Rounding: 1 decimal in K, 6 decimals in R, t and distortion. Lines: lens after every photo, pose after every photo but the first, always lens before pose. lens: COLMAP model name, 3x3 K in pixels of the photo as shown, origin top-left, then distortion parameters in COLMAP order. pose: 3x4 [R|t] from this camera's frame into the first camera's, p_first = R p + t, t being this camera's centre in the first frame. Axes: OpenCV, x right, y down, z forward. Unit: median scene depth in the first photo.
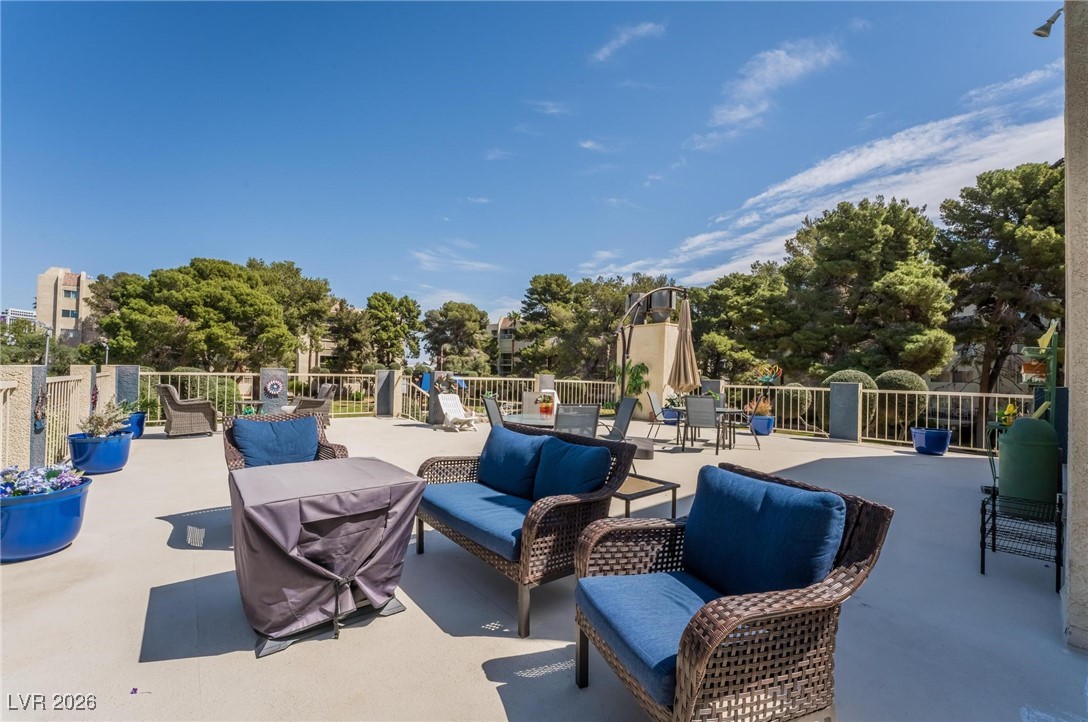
lens RADIAL K [[444.2, 0, 532.7], [0, 444.2, 369.8], [0, 0, 1]] dist [-0.011640, 0.000132]
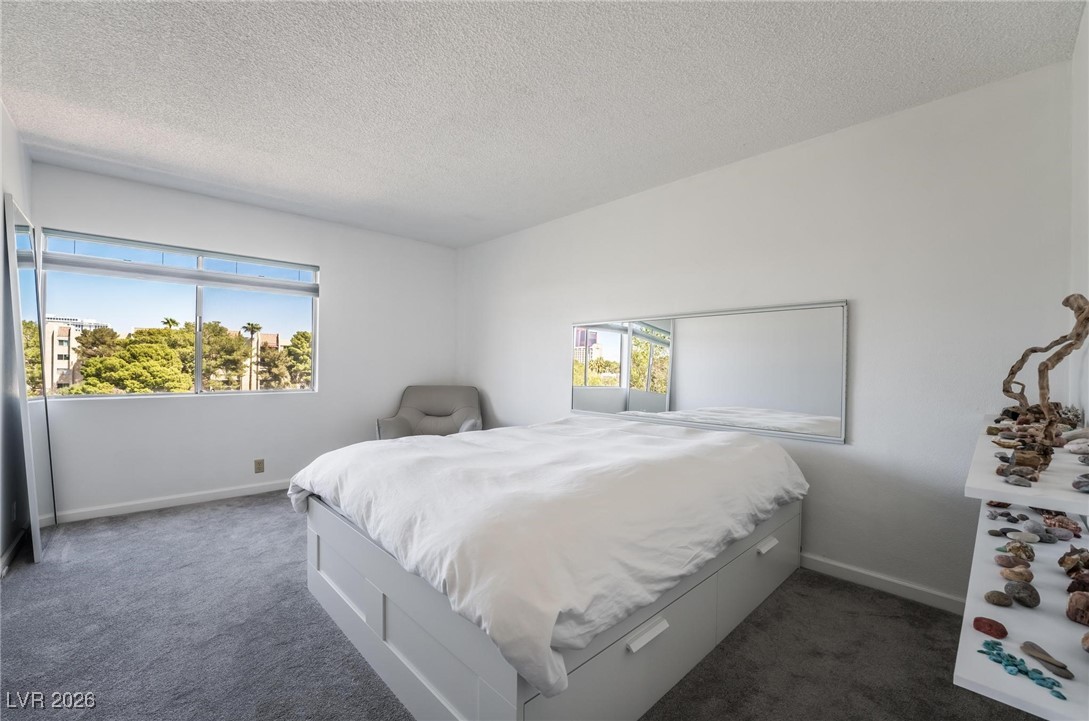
lens RADIAL K [[444.1, 0, 541.6], [0, 444.1, 367.3], [0, 0, 1]] dist [-0.022081, 0.000103]
pose [[0.999916, -0.010583, 0.007535, 0.422921], [0.010499, 0.999883, 0.011134, -0.097229], [-0.007652, -0.011054, 0.999910, -0.356927]]
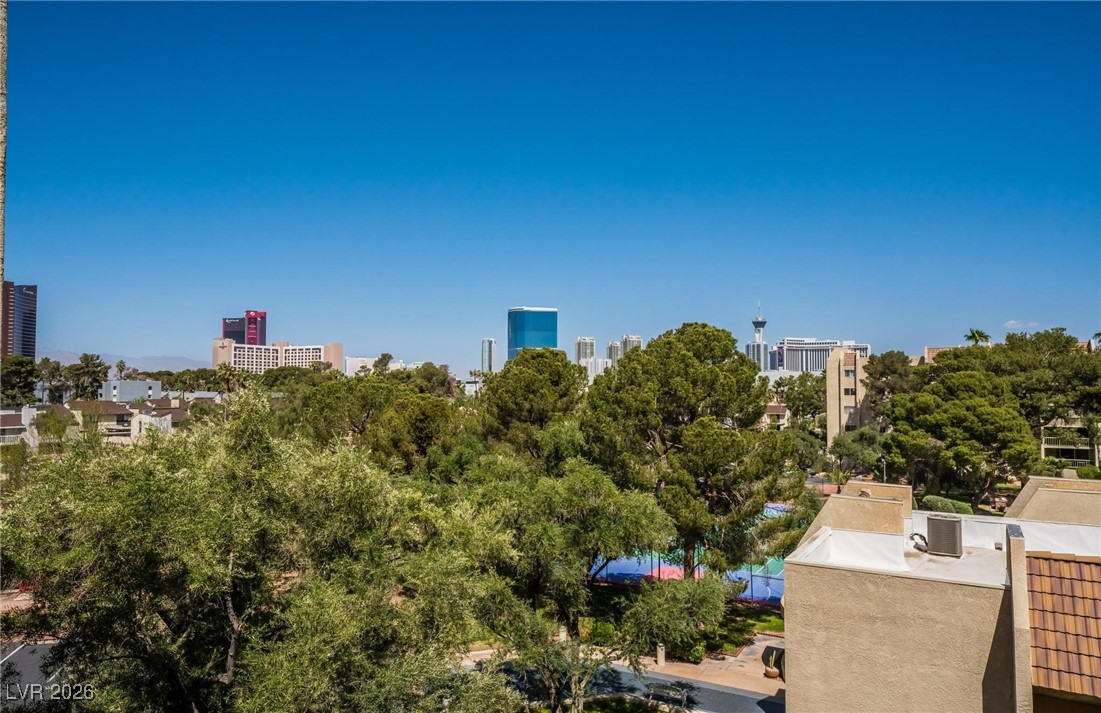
lens RADIAL K [[728.0, 0, 546.3], [0, 728.0, 364.1], [0, 0, 1]] dist [0.025657, -0.002229]
pose [[0.371151, -0.059303, -0.926677, 0.325466], [0.015560, 0.998216, -0.057649, -0.105856], [0.928442, 0.006977, 0.371411, -0.350201]]
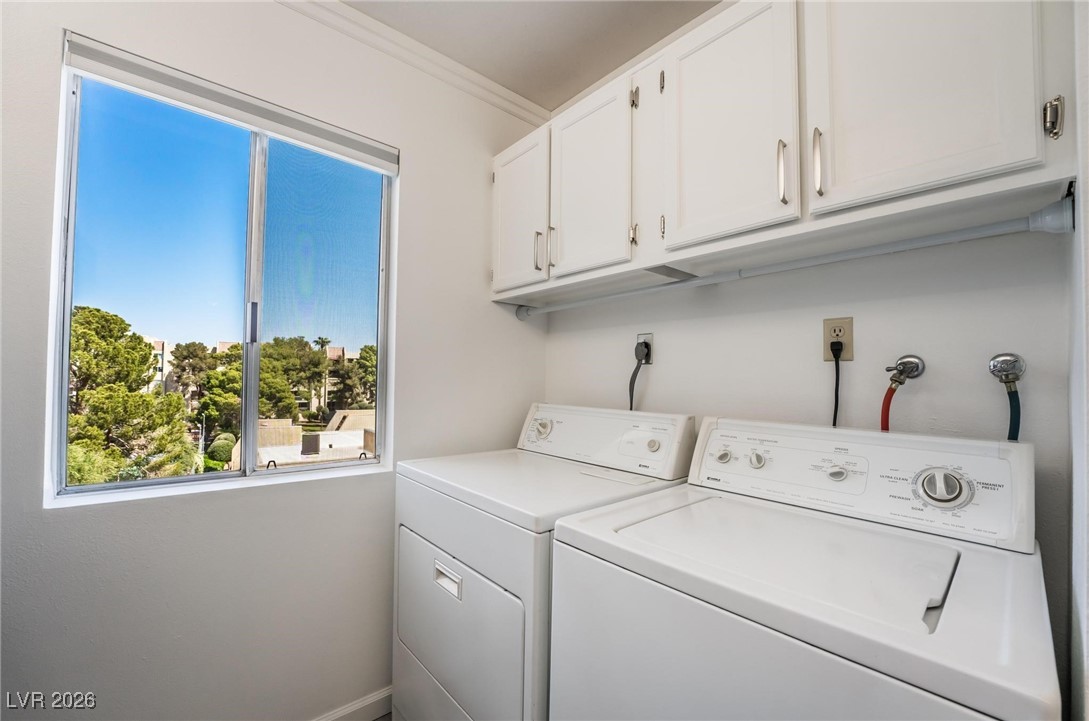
lens RADIAL K [[441.5, 0, 542.2], [0, 441.5, 369.0], [0, 0, 1]] dist [-0.024637, 0.000634]
pose [[0.999472, -0.010677, -0.030694, 0.286558], [0.010363, 0.999892, -0.010392, -0.101583], [0.030802, 0.010068, 0.999475, -0.422283]]
